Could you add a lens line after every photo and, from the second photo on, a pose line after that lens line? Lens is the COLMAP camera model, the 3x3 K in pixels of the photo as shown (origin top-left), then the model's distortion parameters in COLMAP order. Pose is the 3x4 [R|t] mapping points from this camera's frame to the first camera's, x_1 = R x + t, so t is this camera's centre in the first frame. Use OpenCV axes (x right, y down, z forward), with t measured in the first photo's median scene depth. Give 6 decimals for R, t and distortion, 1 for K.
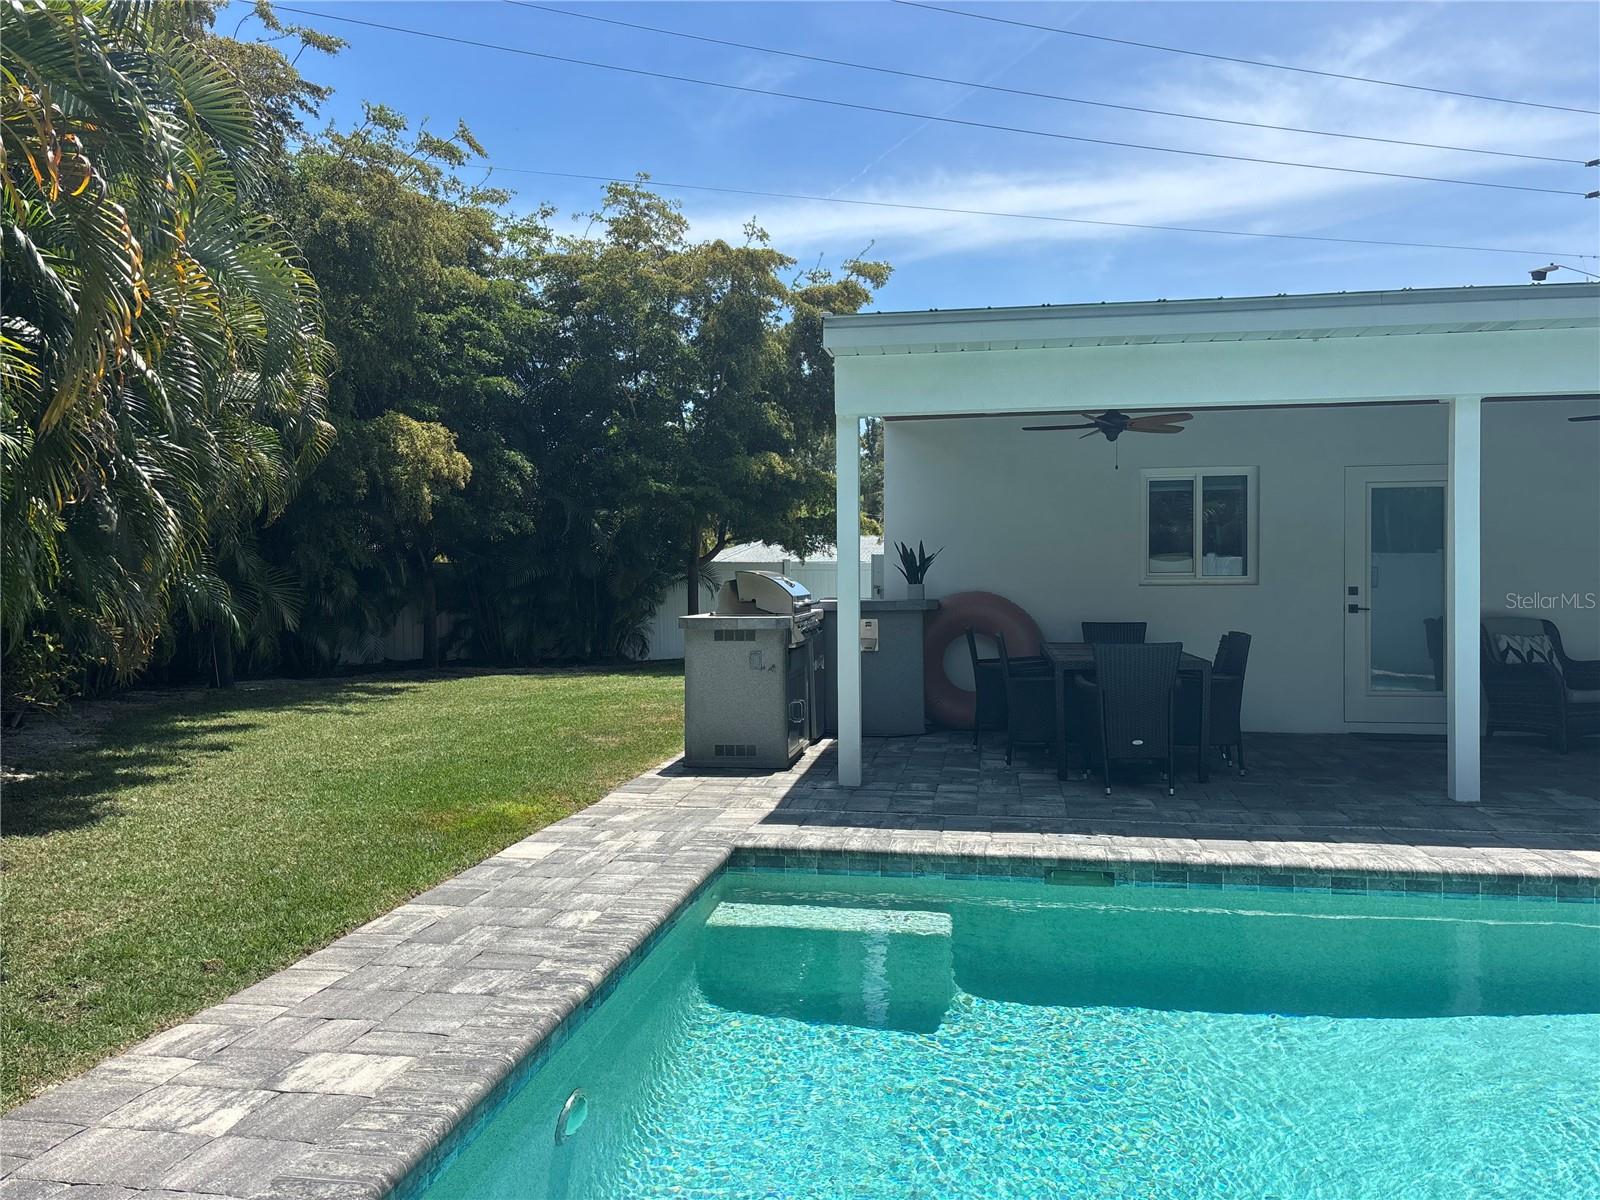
lens RADIAL K [[1210.4, 0, 799.8], [0, 1210.4, 597.5], [0, 0, 1]] dist [0.049944, -0.047183]
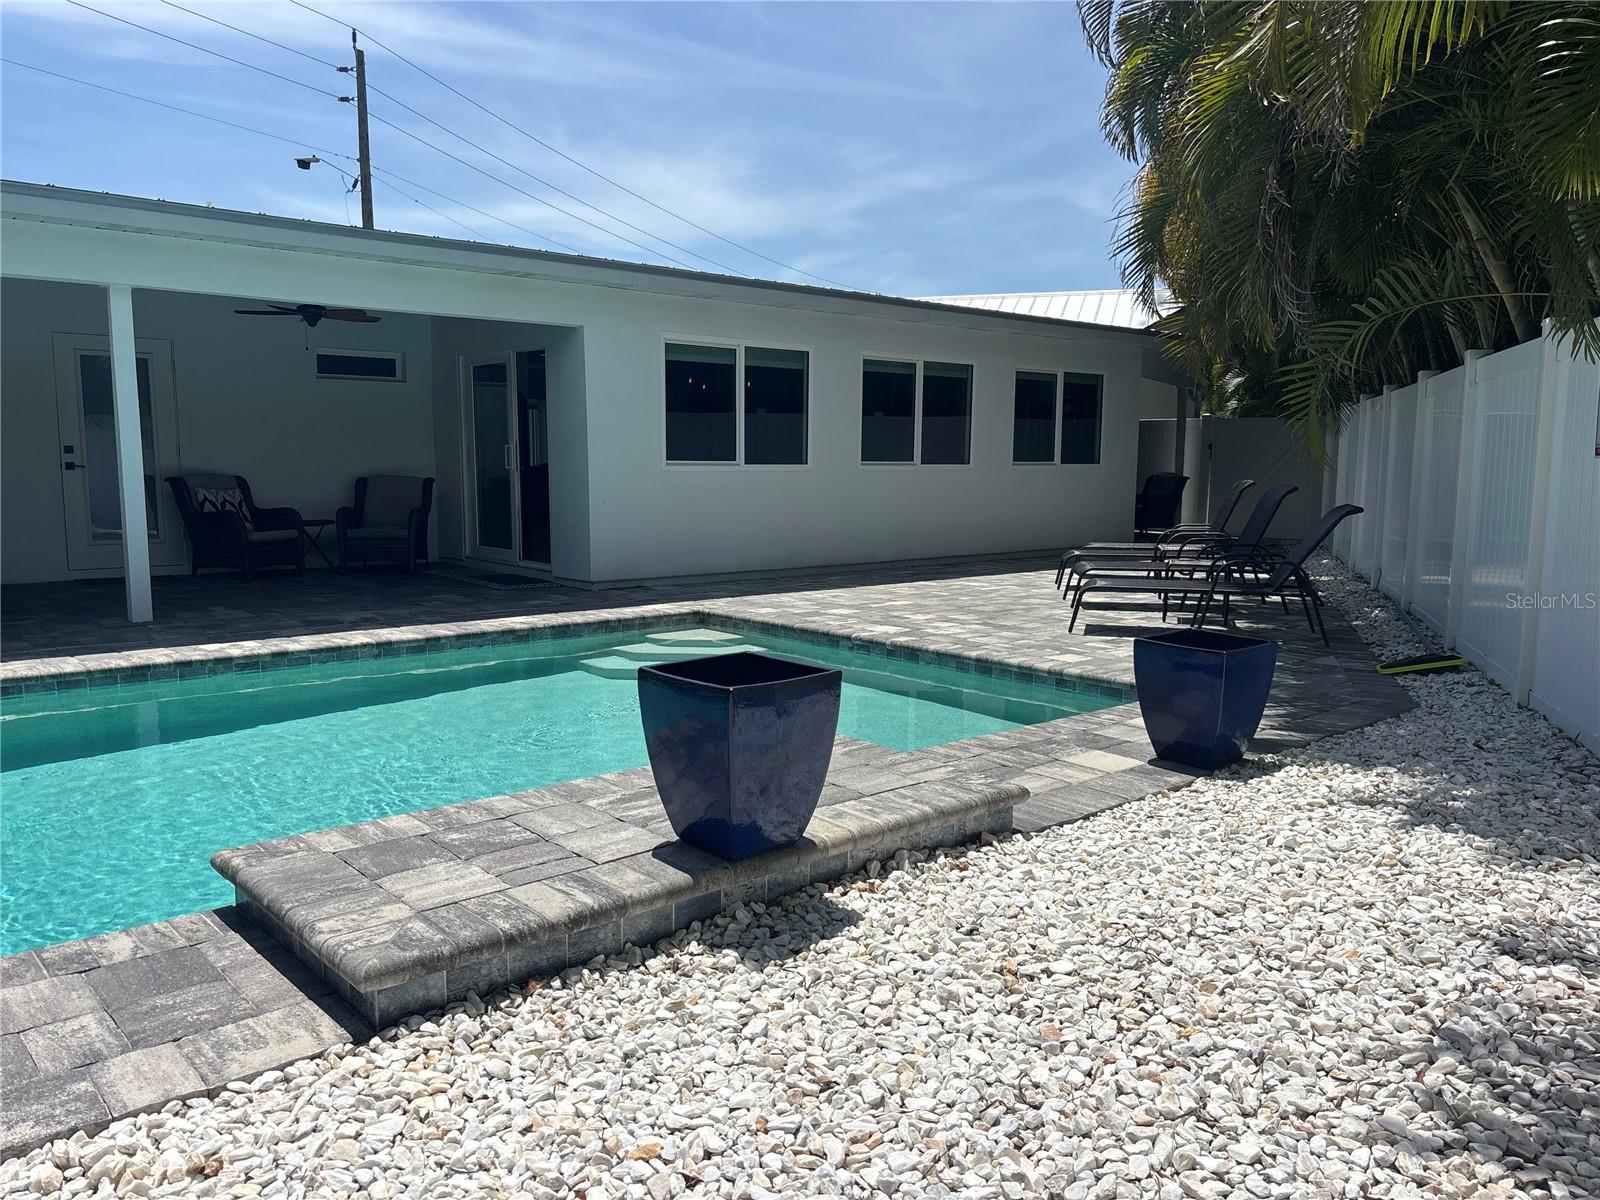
lens RADIAL K [[1210.4, 0, 805.8], [0, 1210.4, 600.0], [0, 0, 1]] dist [0.049944, -0.047183]
pose [[0.623942, -0.081088, 0.777253, 0.005435], [-0.007908, 0.993896, 0.110038, 0.003558], [-0.781431, -0.074804, 0.619492, -0.273474]]
